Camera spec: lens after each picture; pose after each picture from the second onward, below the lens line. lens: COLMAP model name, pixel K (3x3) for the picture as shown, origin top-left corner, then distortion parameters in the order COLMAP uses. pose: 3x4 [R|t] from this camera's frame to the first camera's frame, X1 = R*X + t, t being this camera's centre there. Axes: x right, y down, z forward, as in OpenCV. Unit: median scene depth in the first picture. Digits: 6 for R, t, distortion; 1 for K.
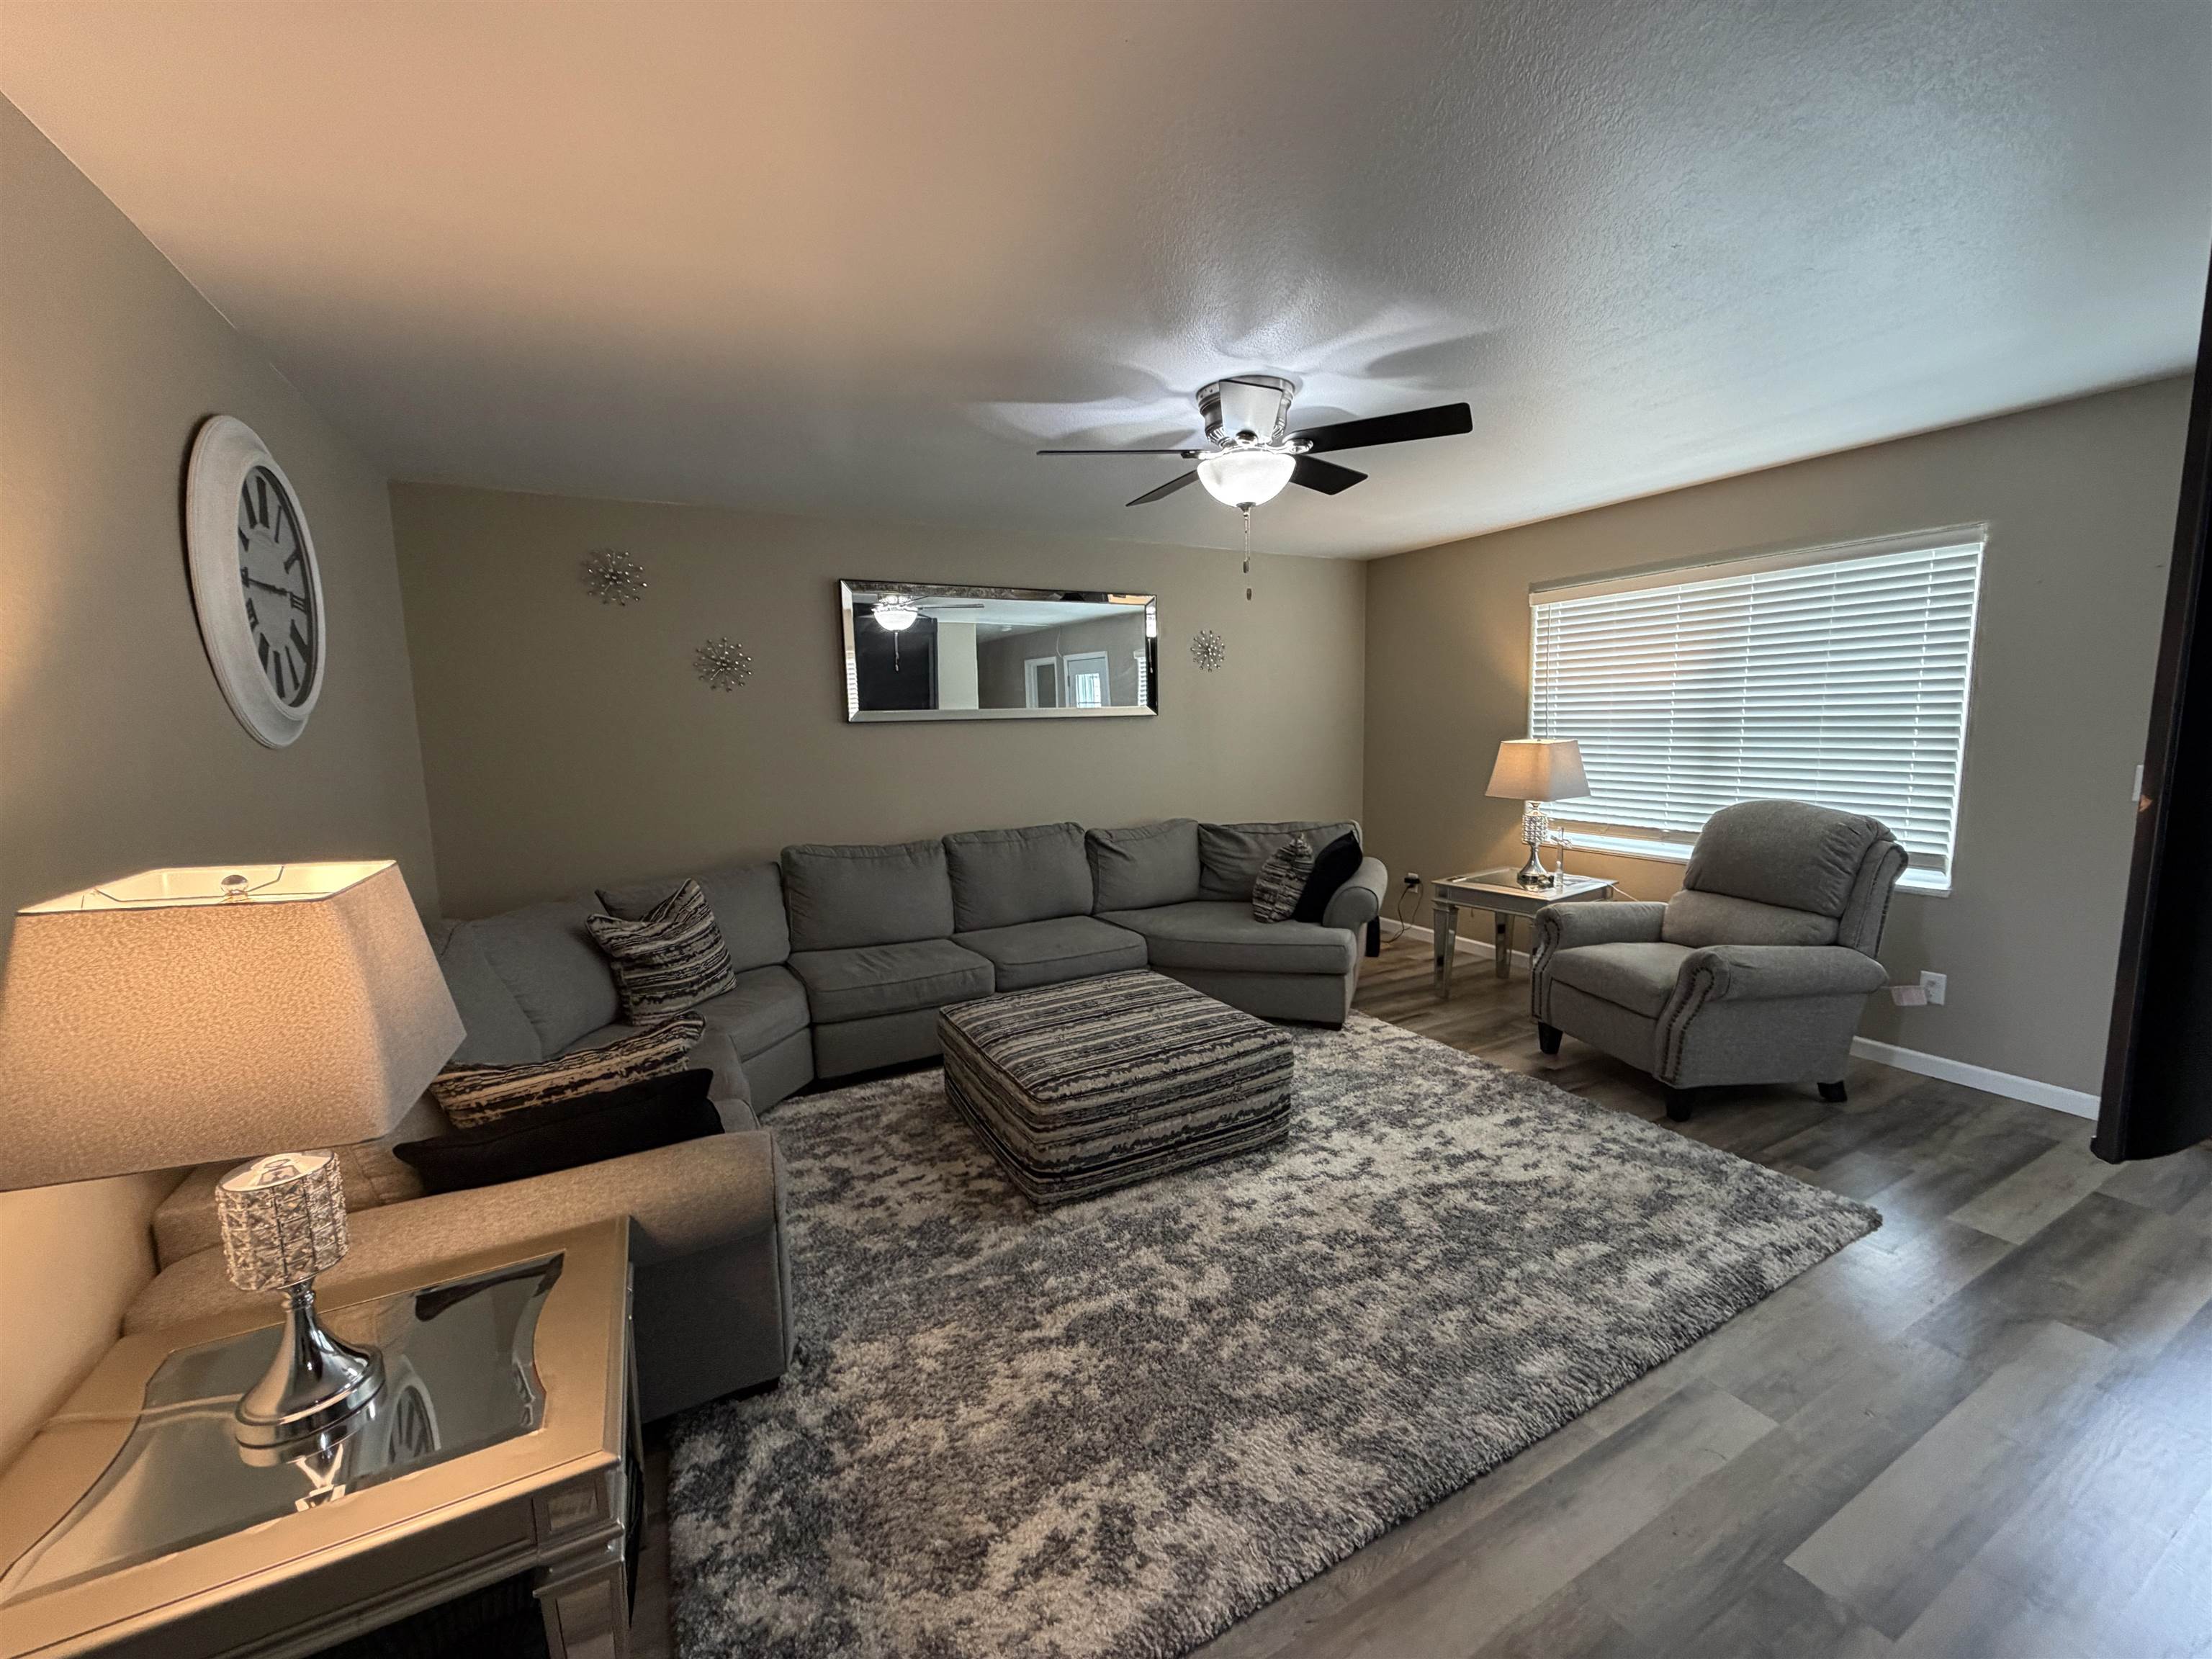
lens RADIAL K [[883.7, 0, 1106.5], [0, 883.7, 831.6], [0, 0, 1]] dist [-0.003079, 0.001380]
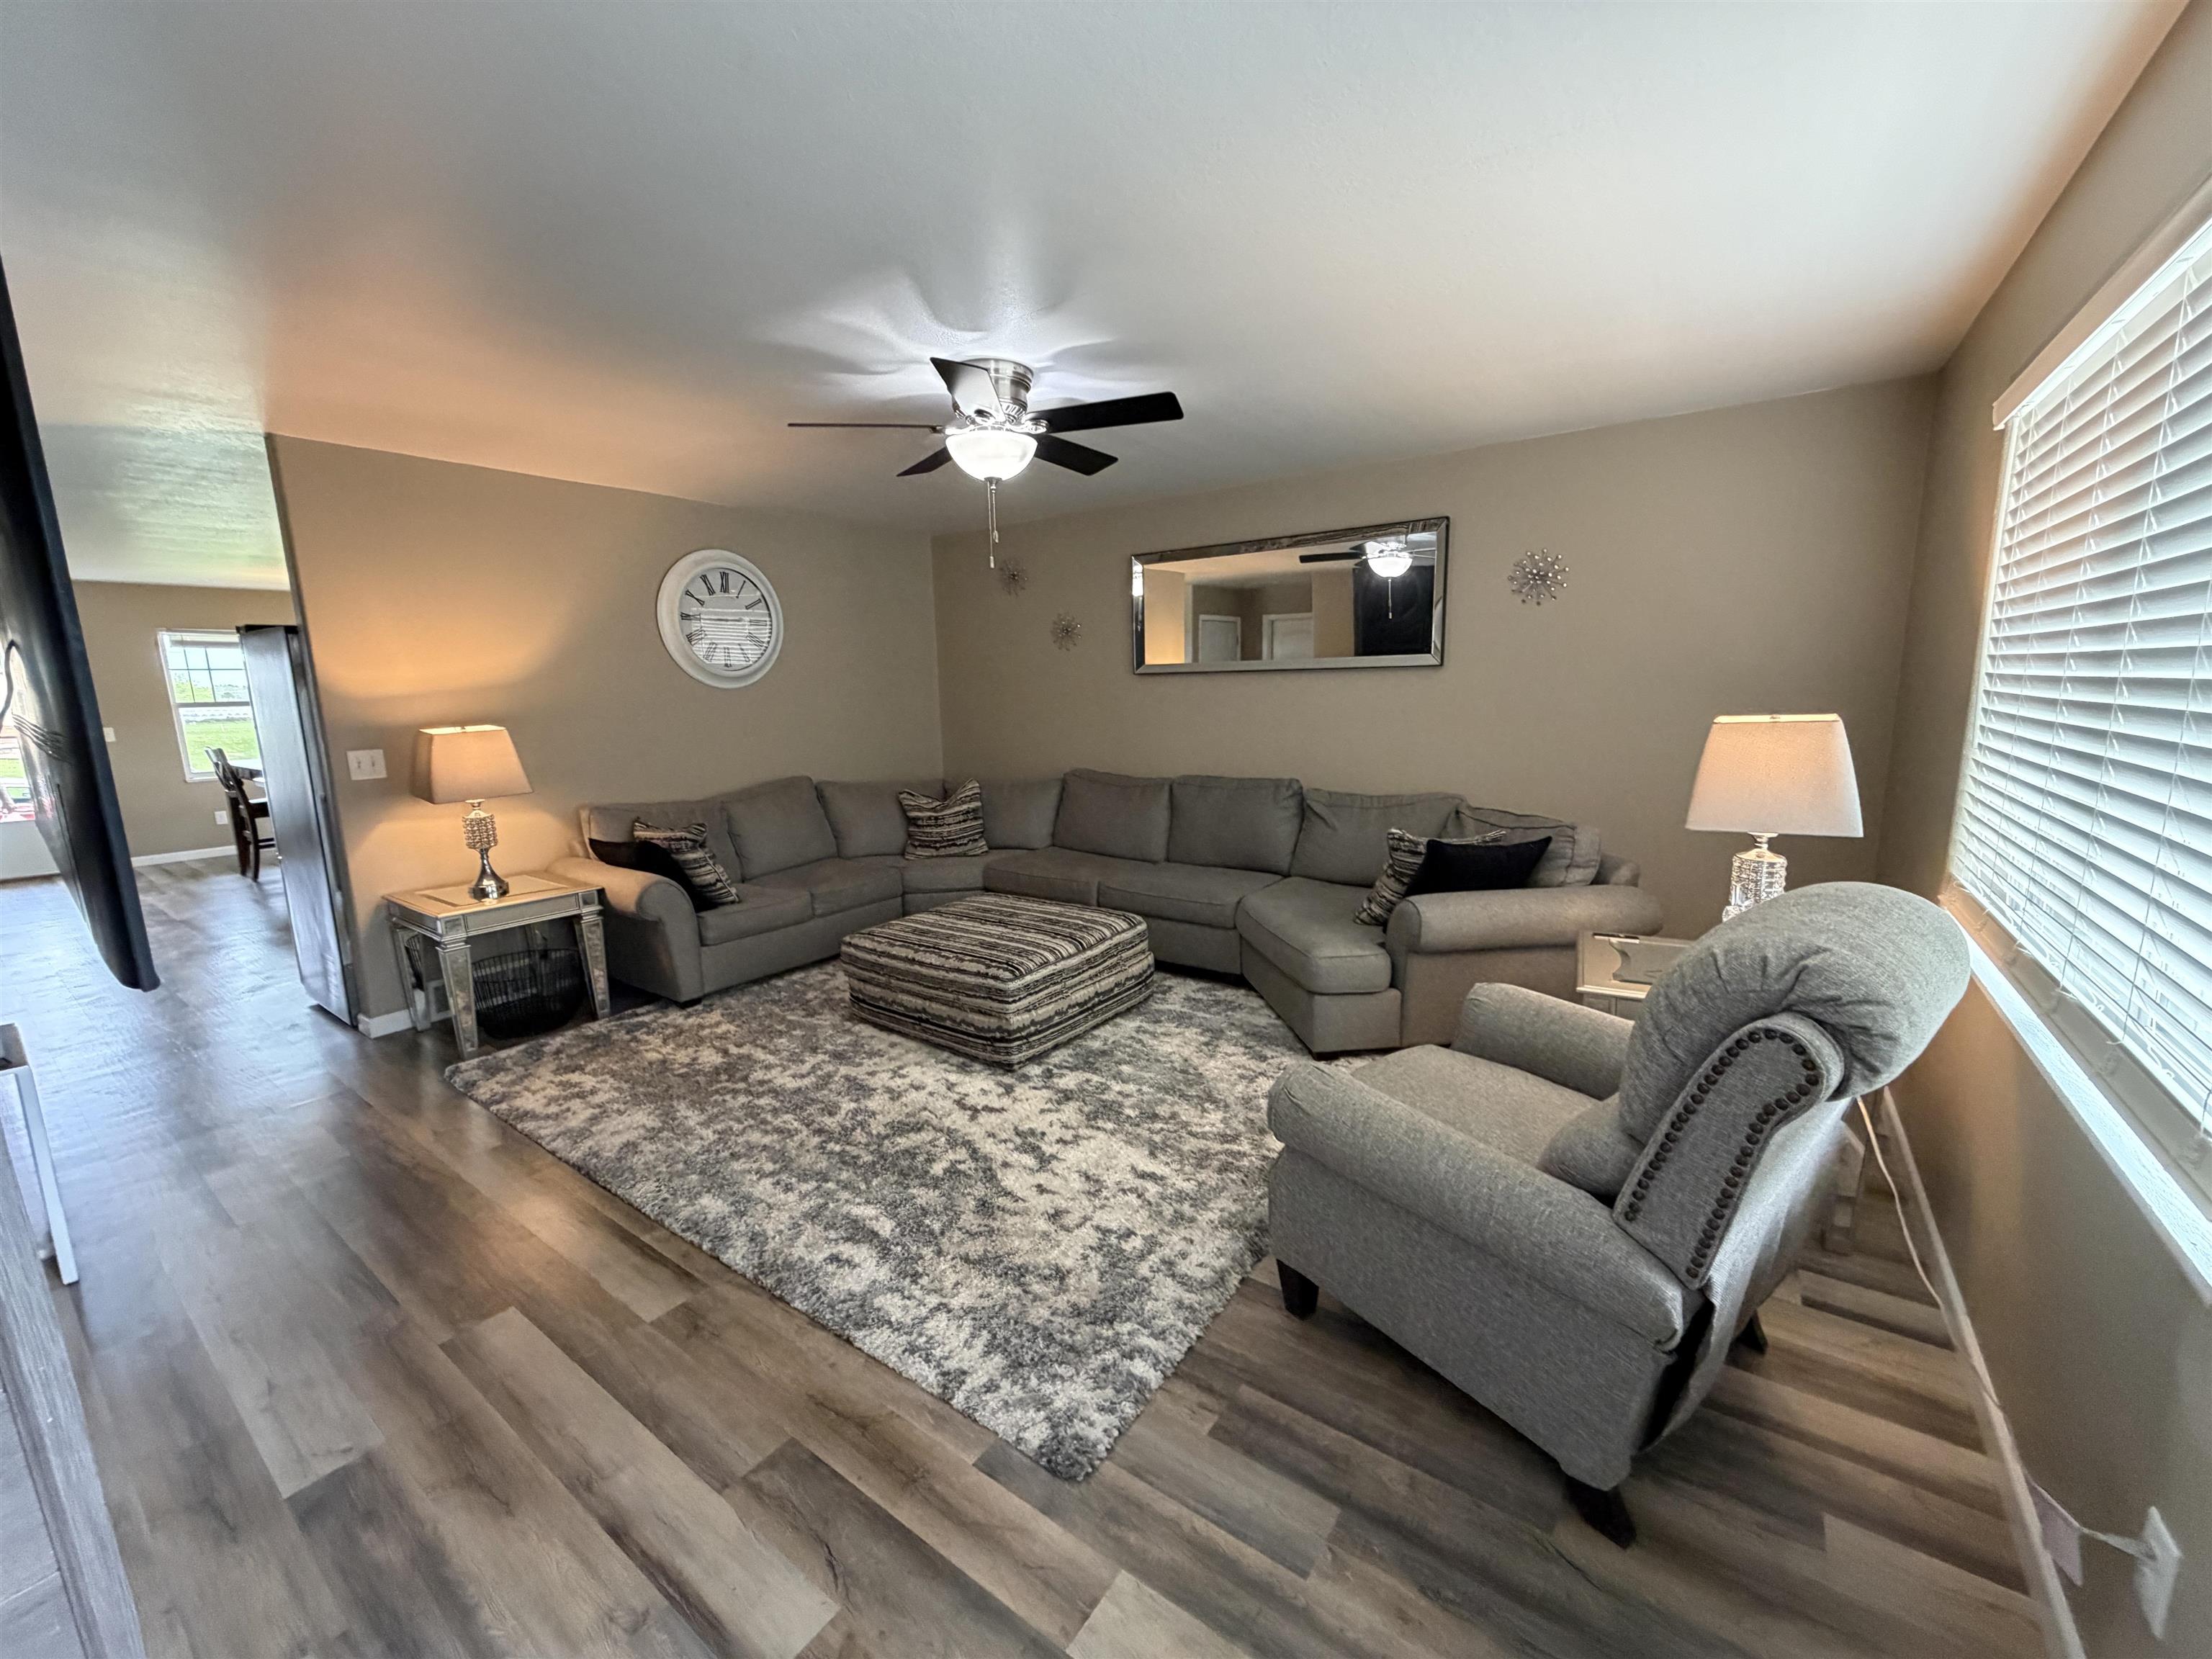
lens RADIAL K [[883.7, 0, 1097.8], [0, 883.7, 832.7], [0, 0, 1]] dist [-0.003079, 0.001380]
pose [[0.436267, 0.166083, -0.884357, 1.259295], [-0.103075, 0.985573, 0.134243, -0.103960], [0.893894, 0.032589, 0.447092, 0.652230]]
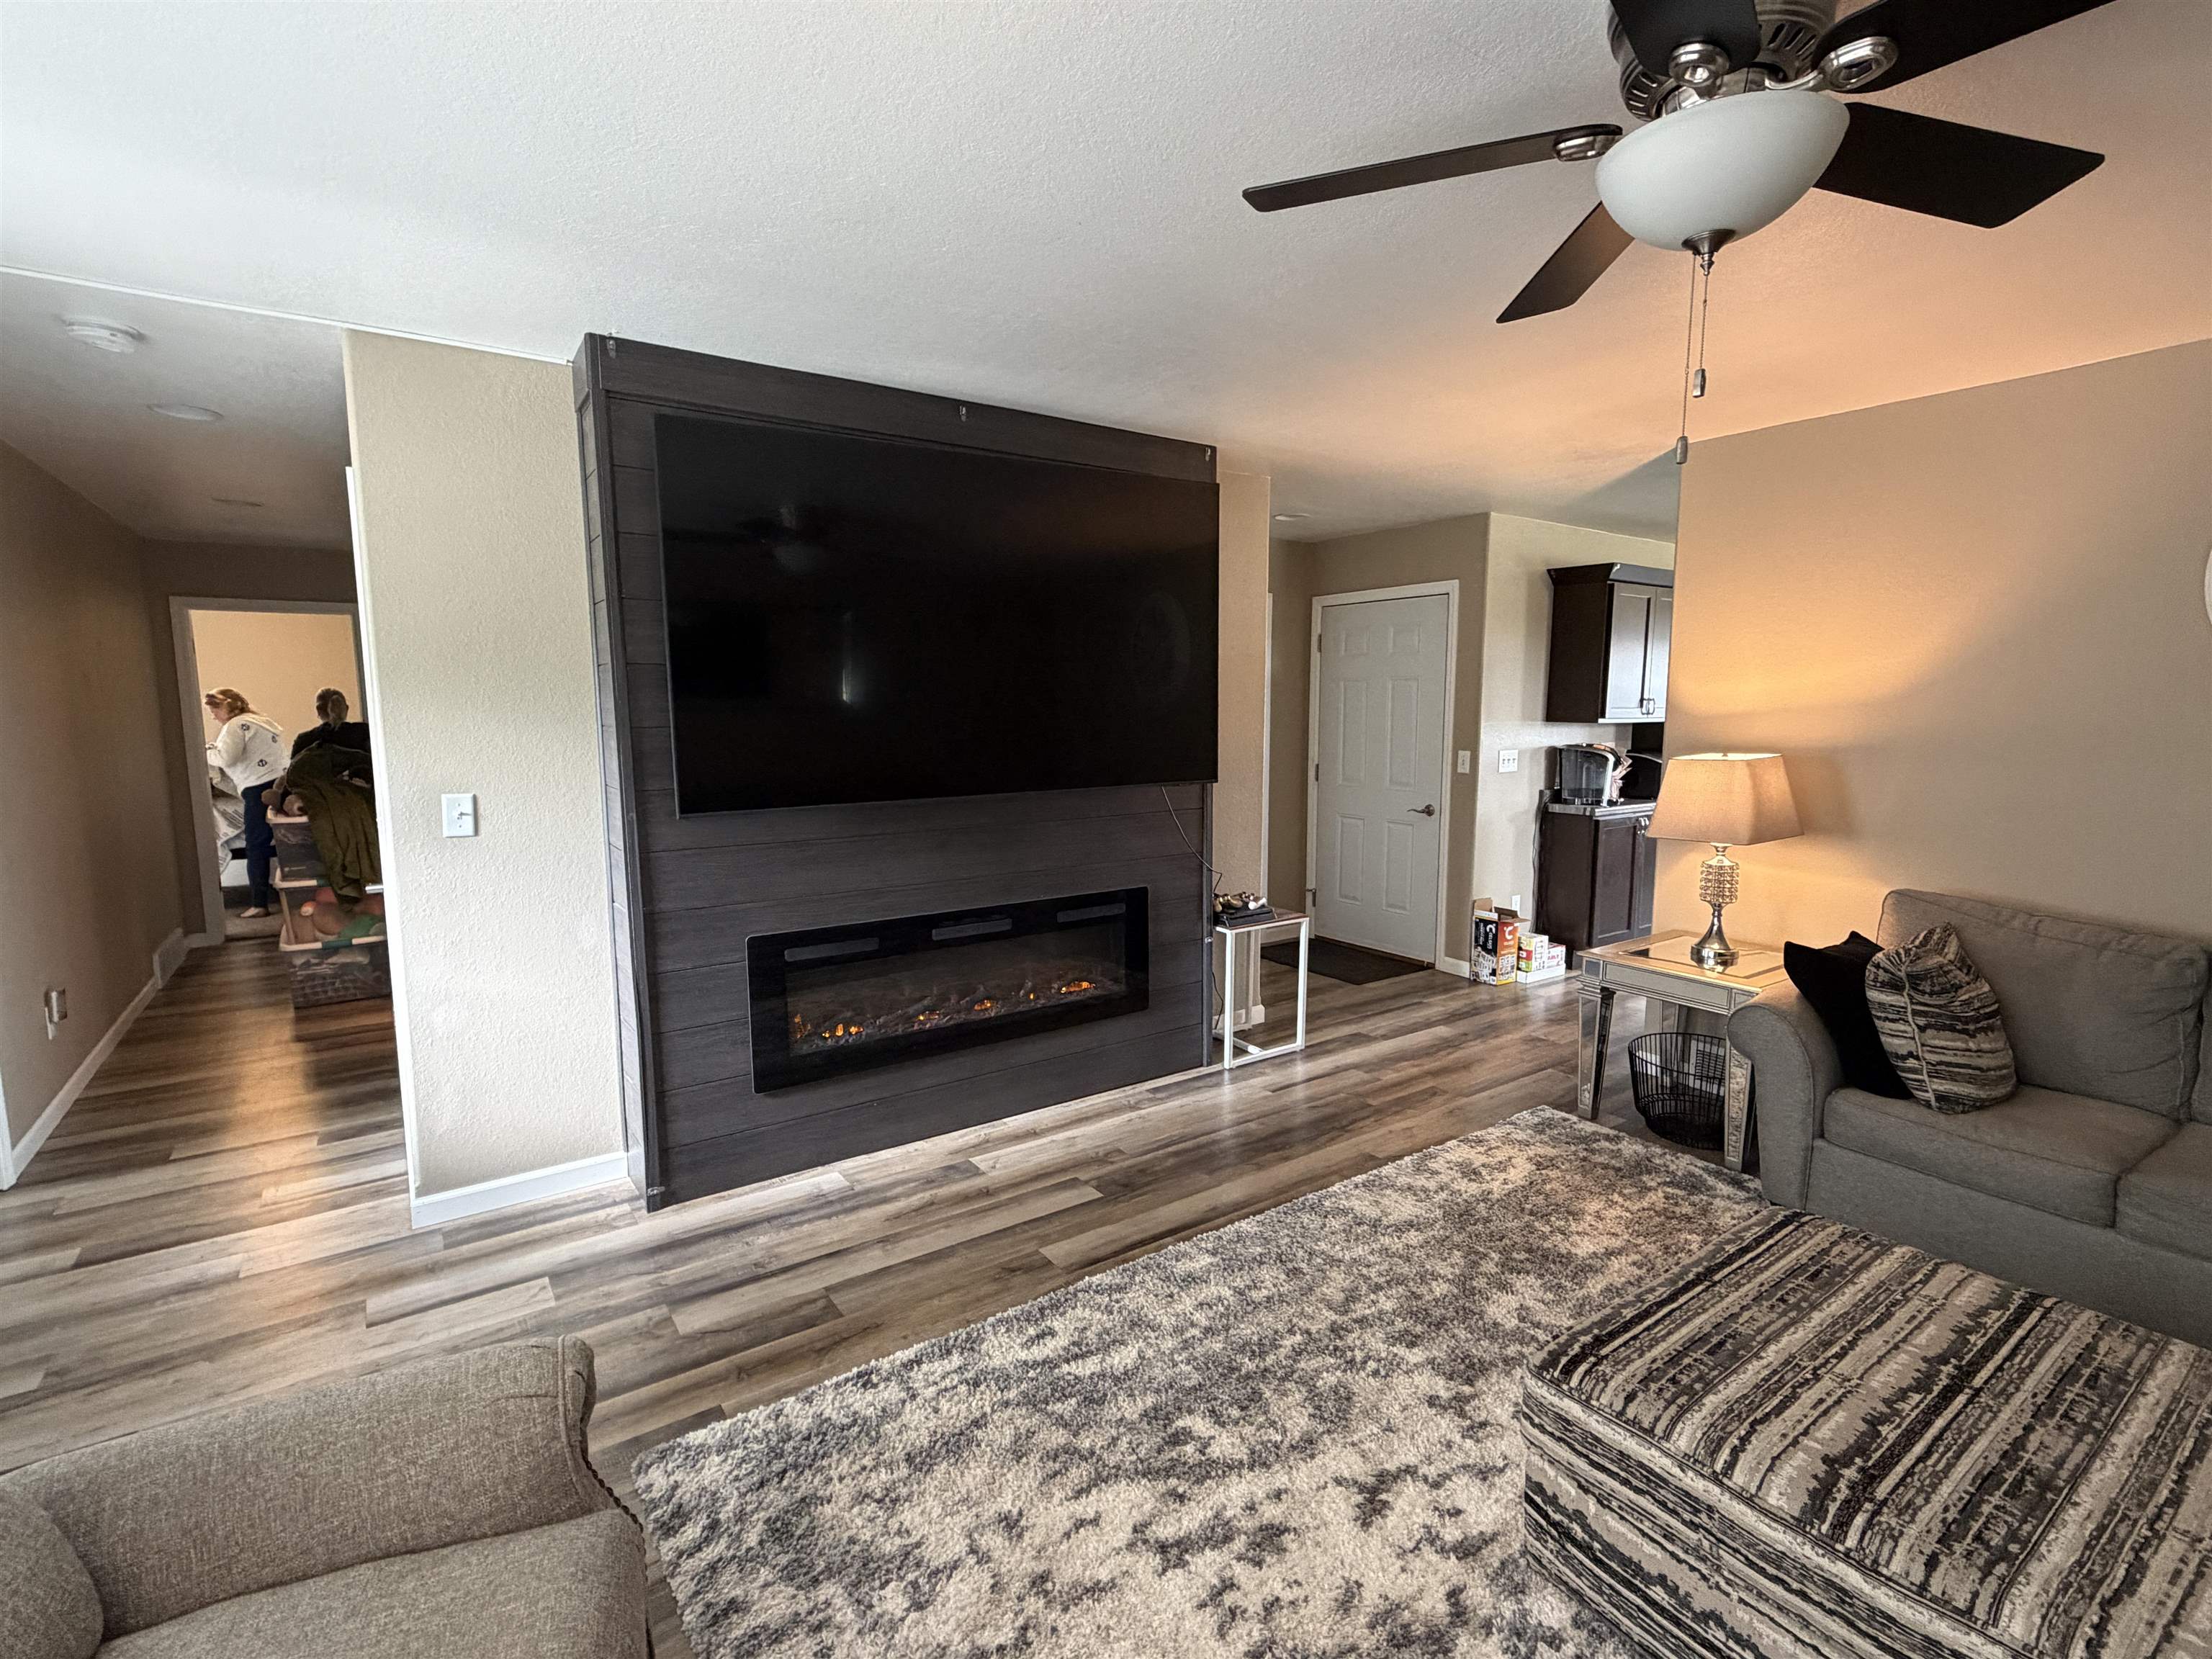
lens RADIAL K [[1034.4, 0, 1104.2], [0, 1034.4, 828.4], [0, 0, 1]] dist [0.003239, -0.000122]
pose [[-0.992985, 0.040609, -0.111051, 0.535510], [0.011900, 0.968727, 0.247843, -0.221780], [0.117642, 0.244782, -0.962415, 1.561200]]
